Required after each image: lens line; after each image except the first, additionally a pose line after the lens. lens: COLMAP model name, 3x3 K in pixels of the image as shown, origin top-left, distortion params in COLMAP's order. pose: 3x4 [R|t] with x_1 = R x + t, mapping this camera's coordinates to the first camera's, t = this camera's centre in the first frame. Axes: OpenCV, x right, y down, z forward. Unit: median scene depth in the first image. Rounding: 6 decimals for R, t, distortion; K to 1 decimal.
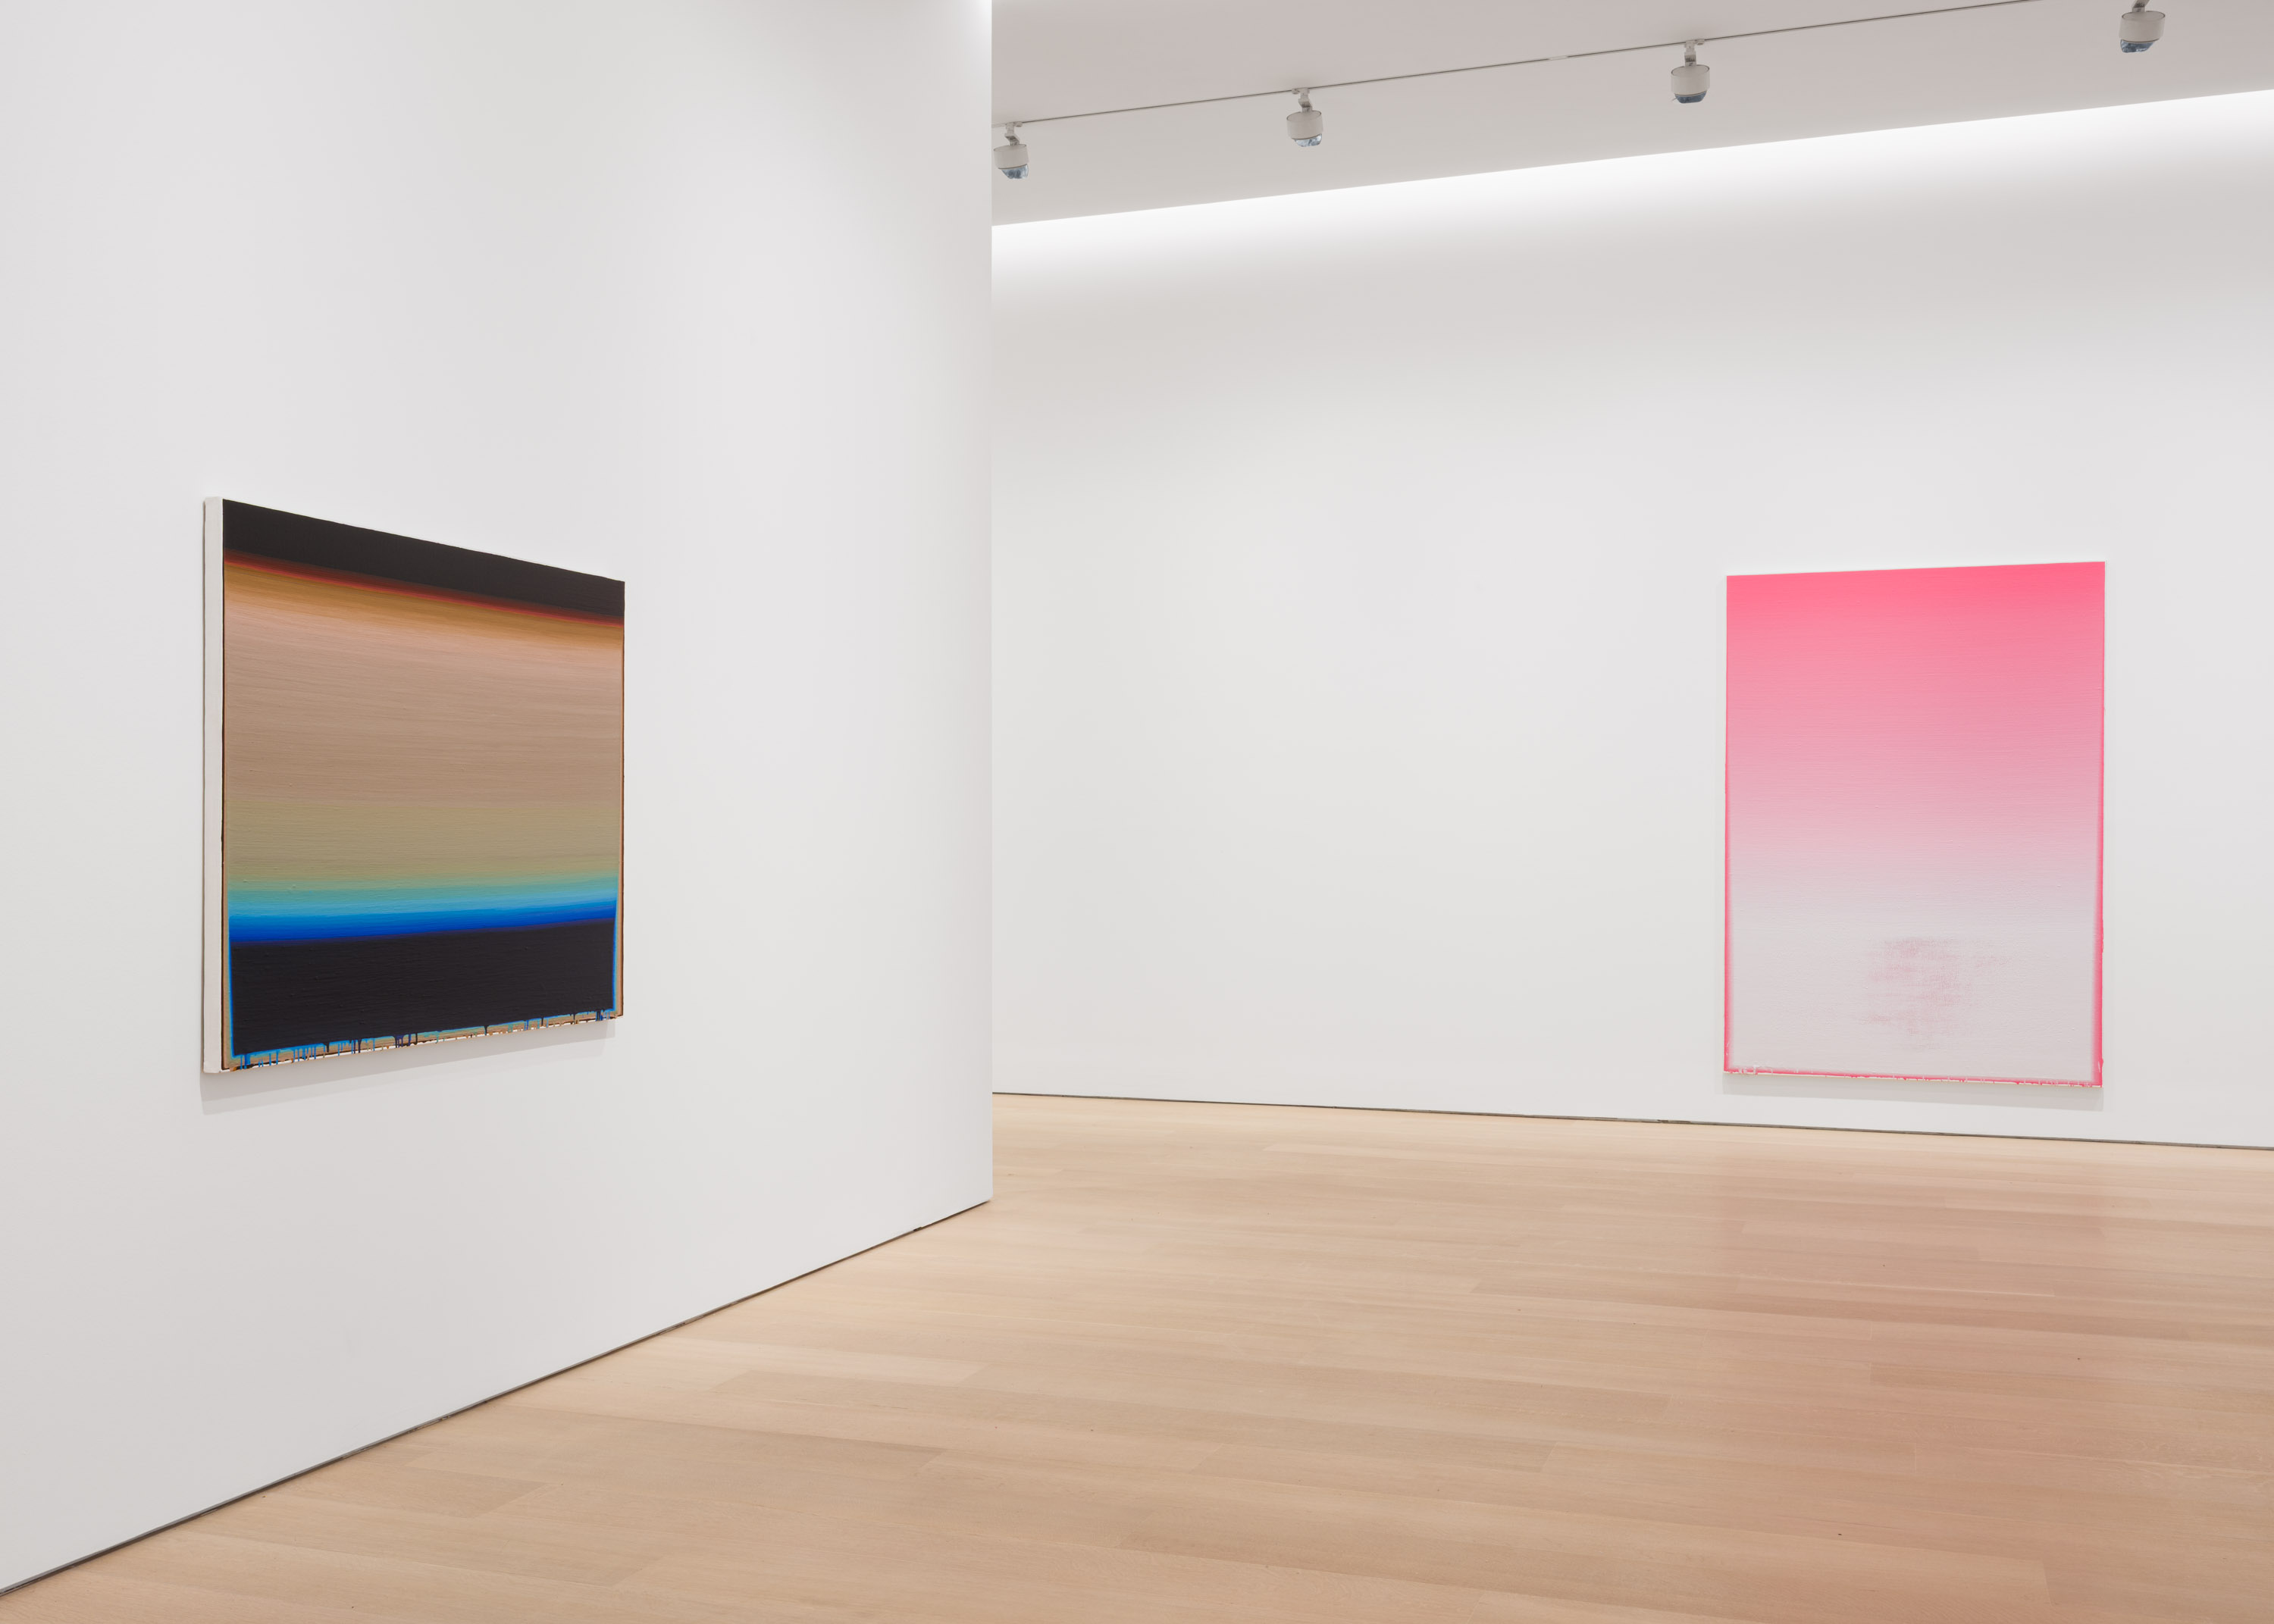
lens RADIAL K [[2160.7, 0, 1071.2], [0, 2160.7, 836.1], [0, 0, 1]] dist [-0.024182, 0.000000]
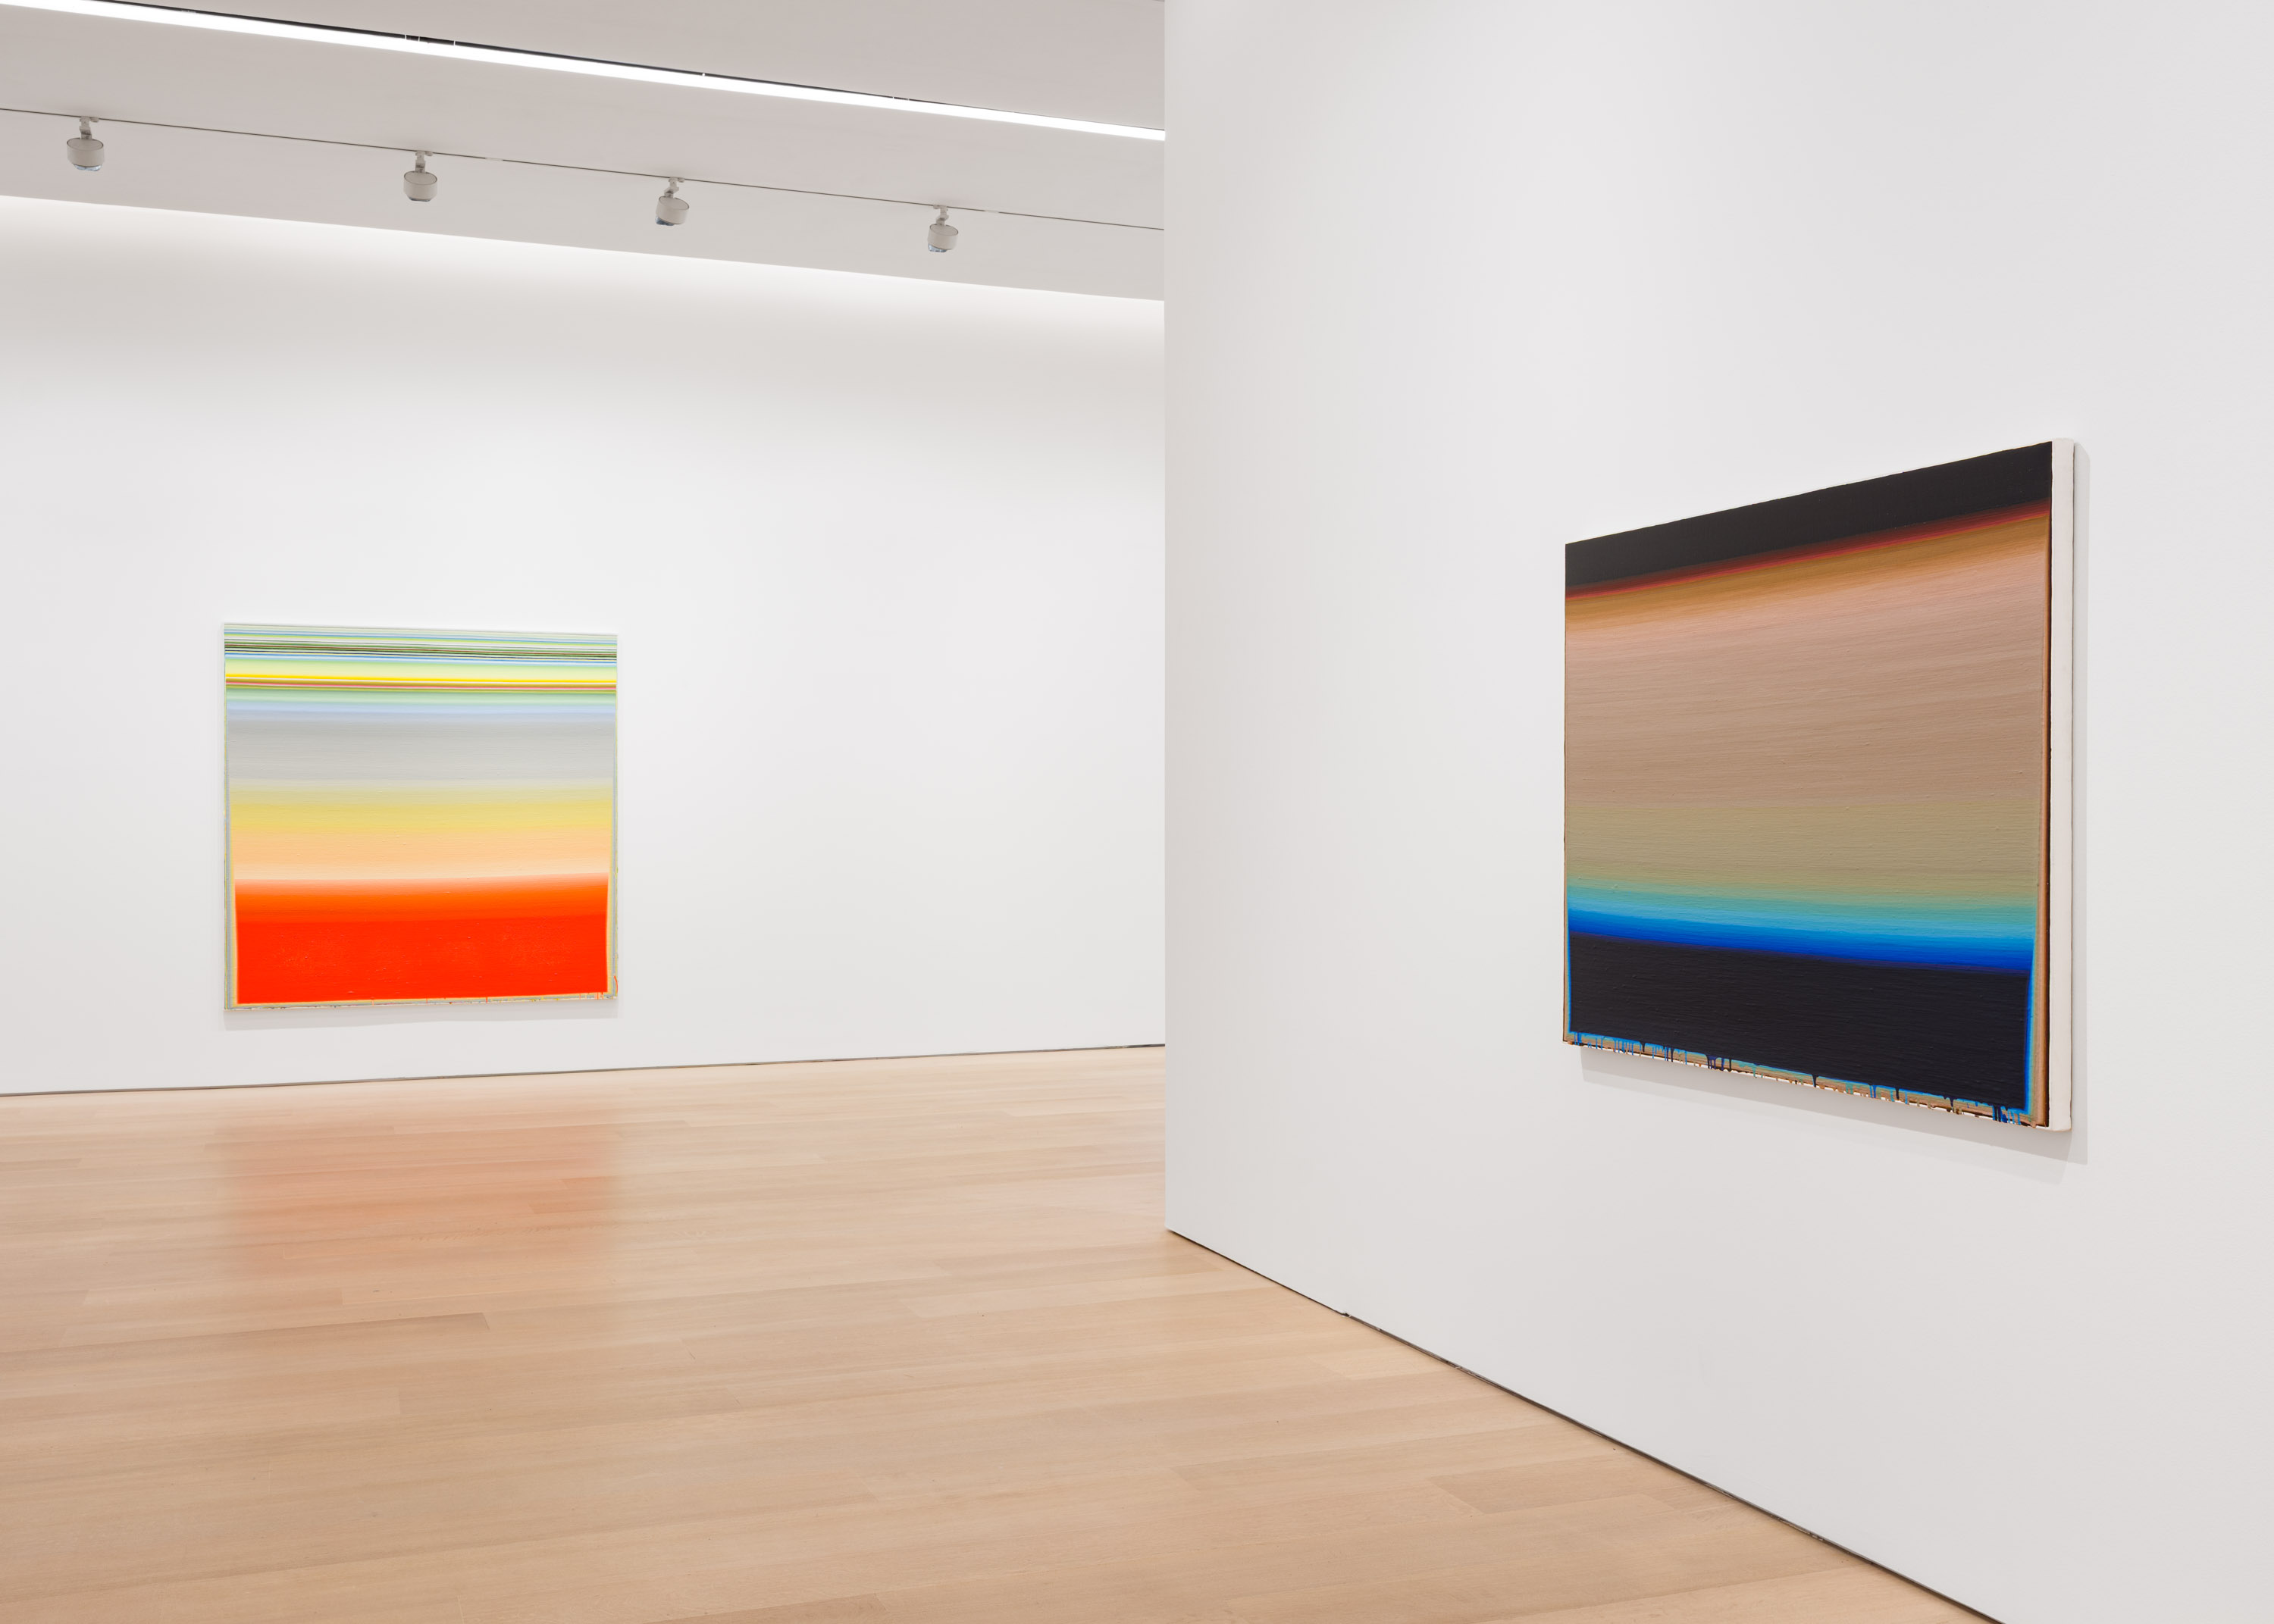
lens RADIAL K [[2048.2, 0, 1042.0], [0, 2048.2, 845.3], [0, 0, 1]] dist [0.023477, -0.001806]
pose [[-0.763206, 0.008299, -0.646103, 0.407481], [0.002626, 0.999949, 0.009742, -0.006046], [0.646150, 0.005738, -0.763188, 1.274525]]
